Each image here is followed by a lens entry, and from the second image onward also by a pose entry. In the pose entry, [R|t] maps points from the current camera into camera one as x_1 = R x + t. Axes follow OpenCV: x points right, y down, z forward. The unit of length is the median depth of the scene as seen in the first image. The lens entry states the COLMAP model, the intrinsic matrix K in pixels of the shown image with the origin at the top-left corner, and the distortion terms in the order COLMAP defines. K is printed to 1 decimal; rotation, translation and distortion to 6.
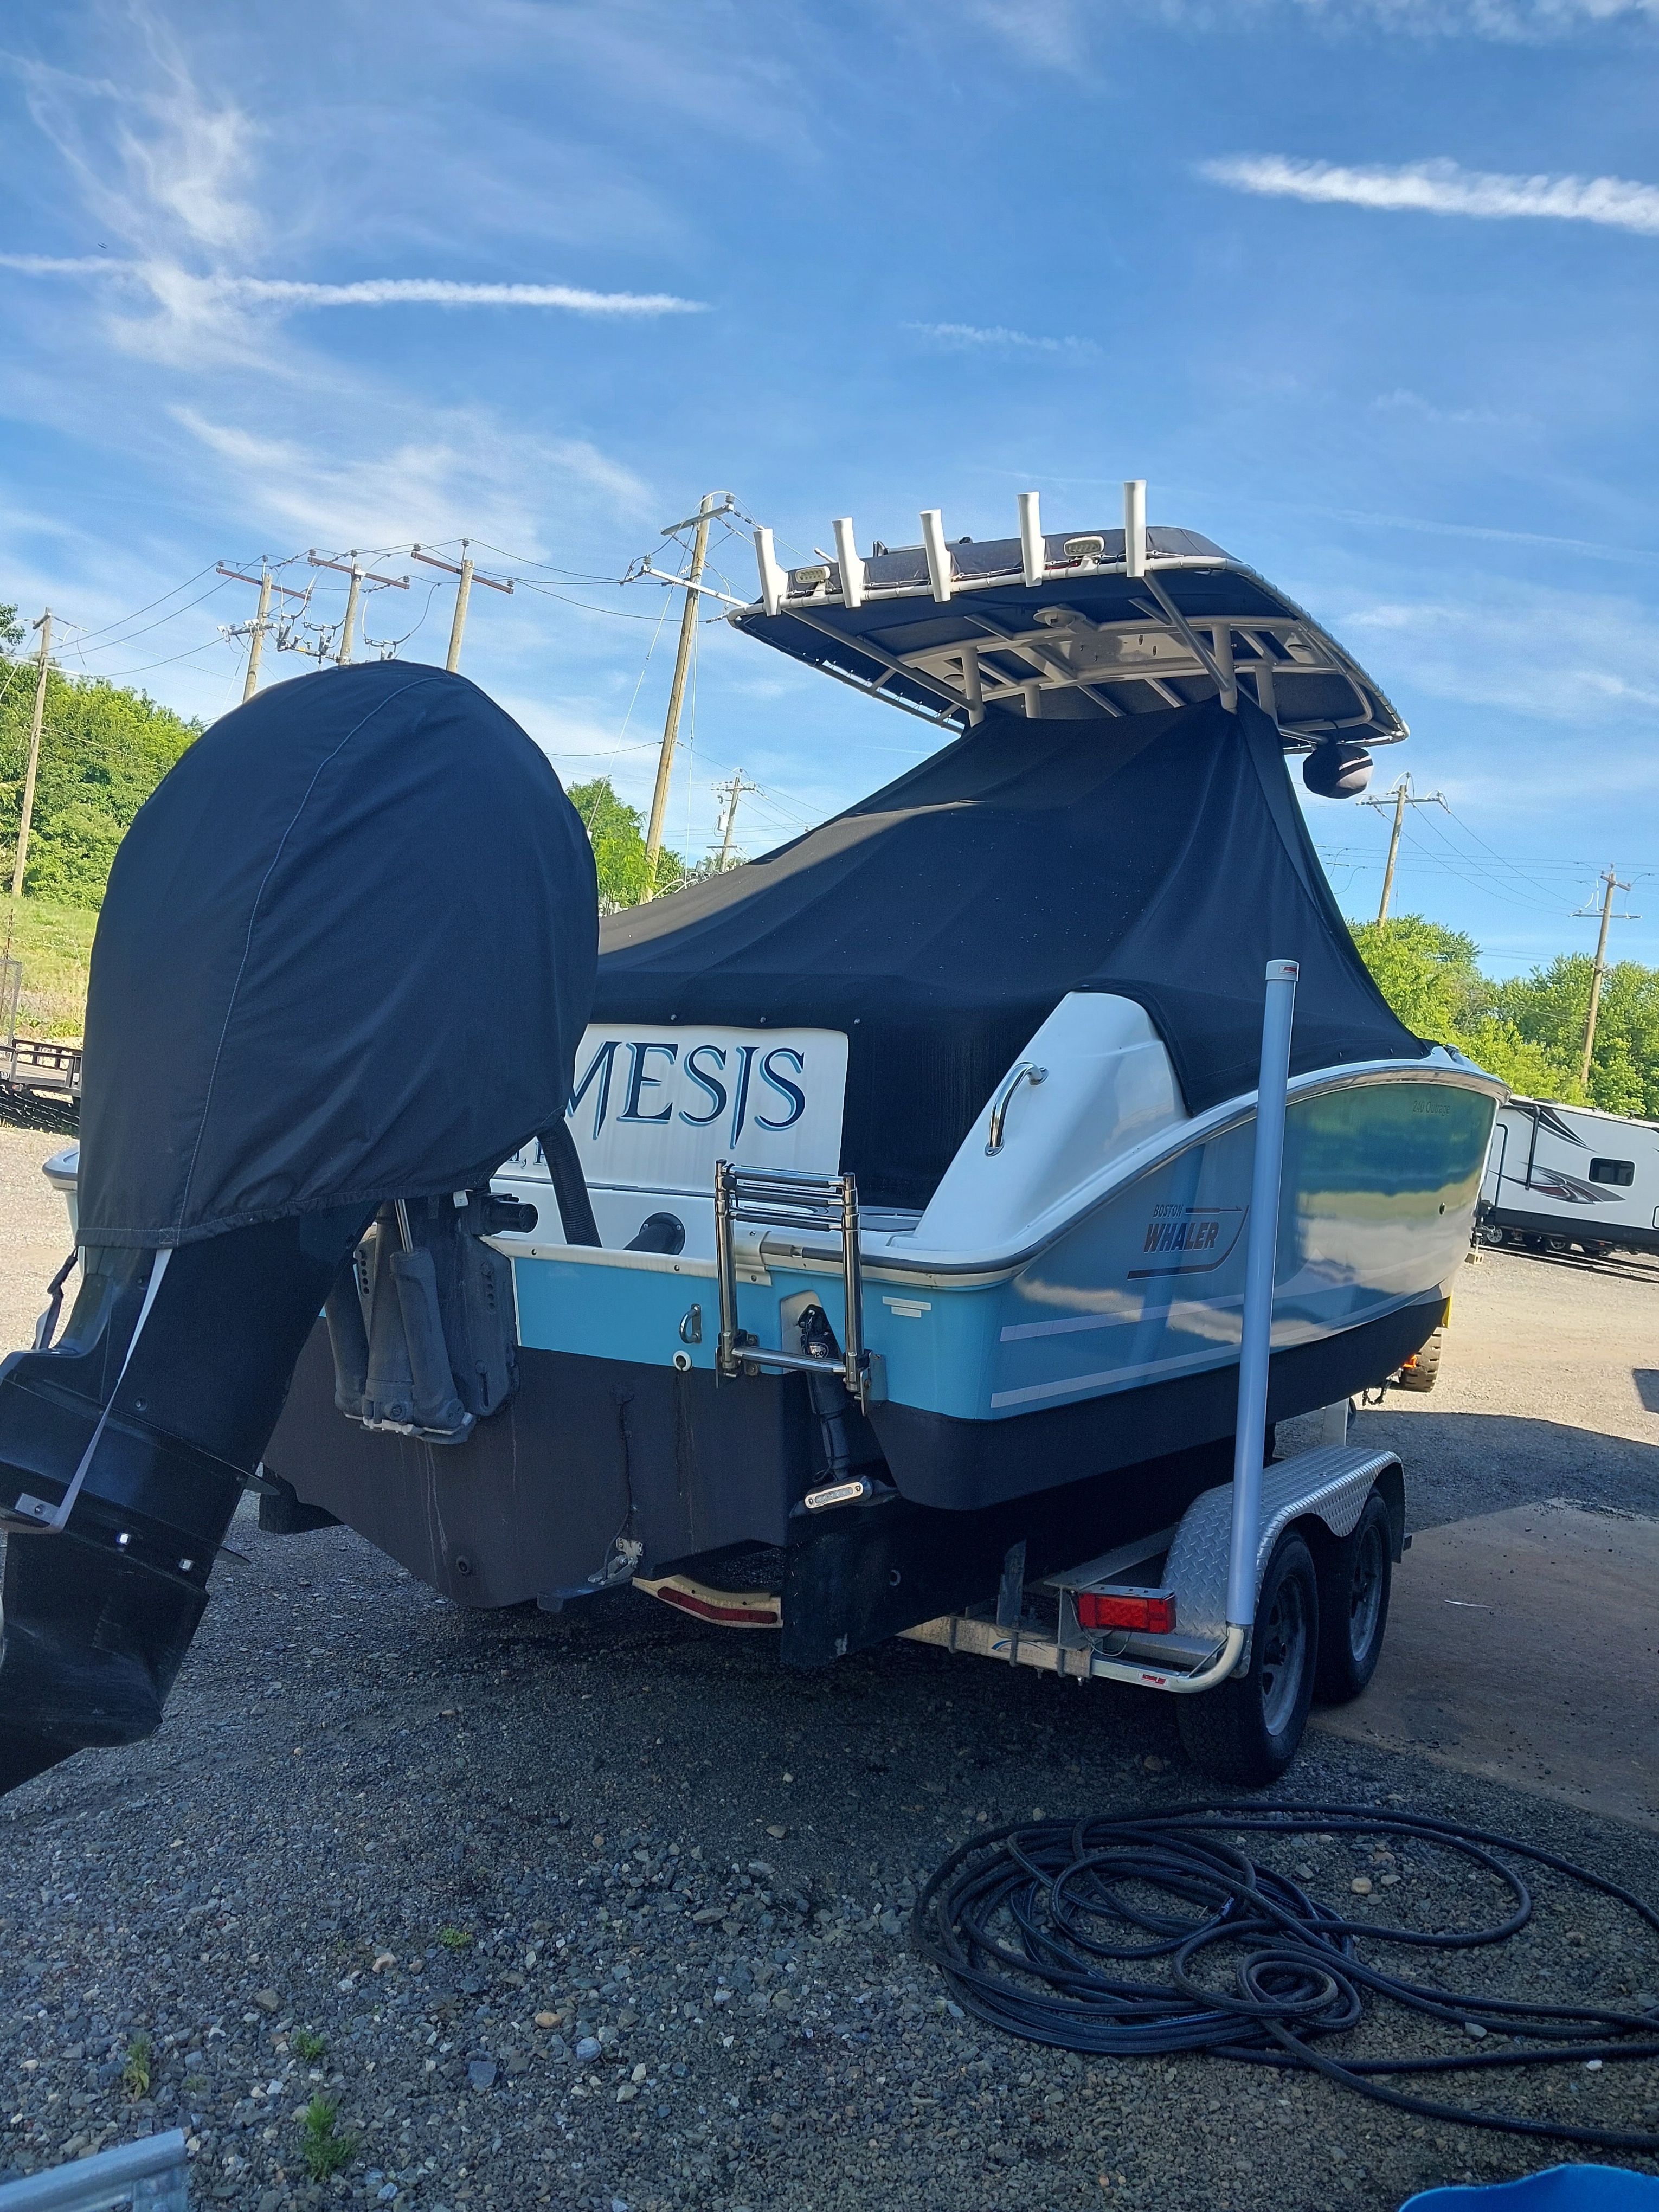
lens RADIAL K [[1810.1, 0, 825.2], [0, 1810.1, 1105.1], [0, 0, 1]] dist [-0.007663, 0.003508]
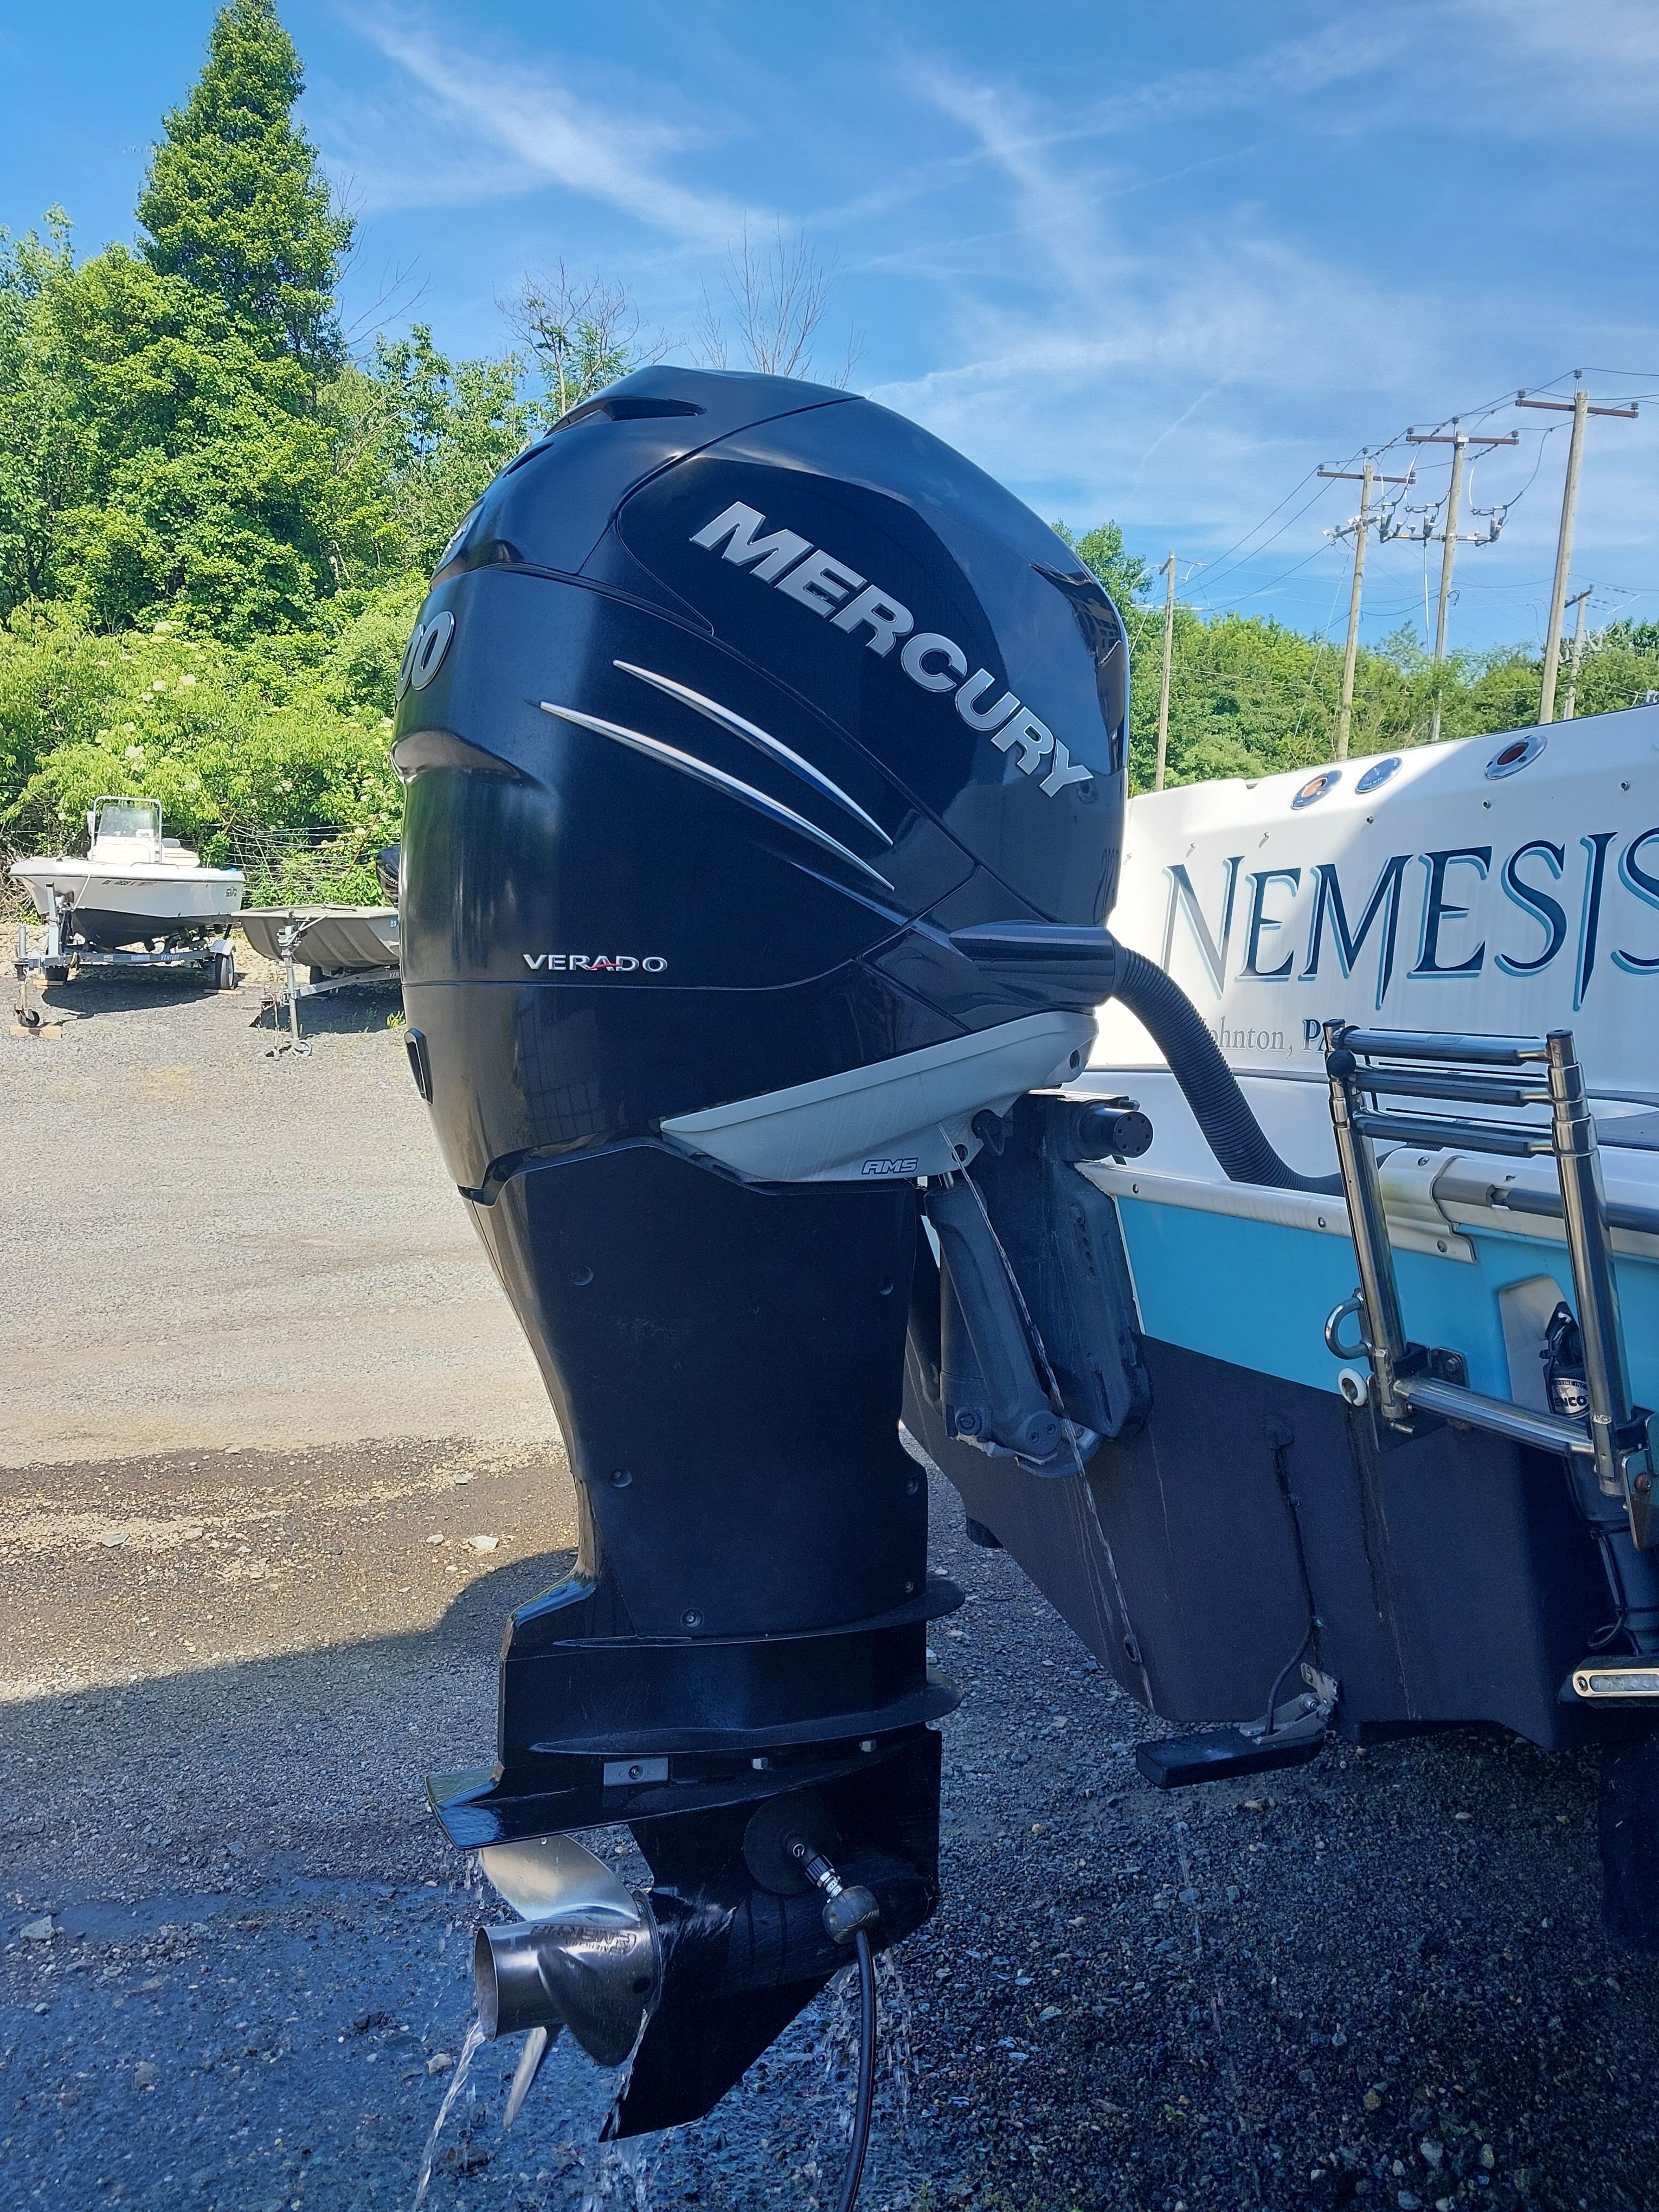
lens RADIAL K [[1752.5, 0, 818.3], [0, 1752.5, 1114.2], [0, 0, 1]] dist [-0.006529, -0.001074]
pose [[0.797916, -0.023038, -0.602328, 0.093155], [0.055628, 0.997819, 0.035526, 0.023686], [0.600196, -0.061853, 0.797458, 0.383052]]
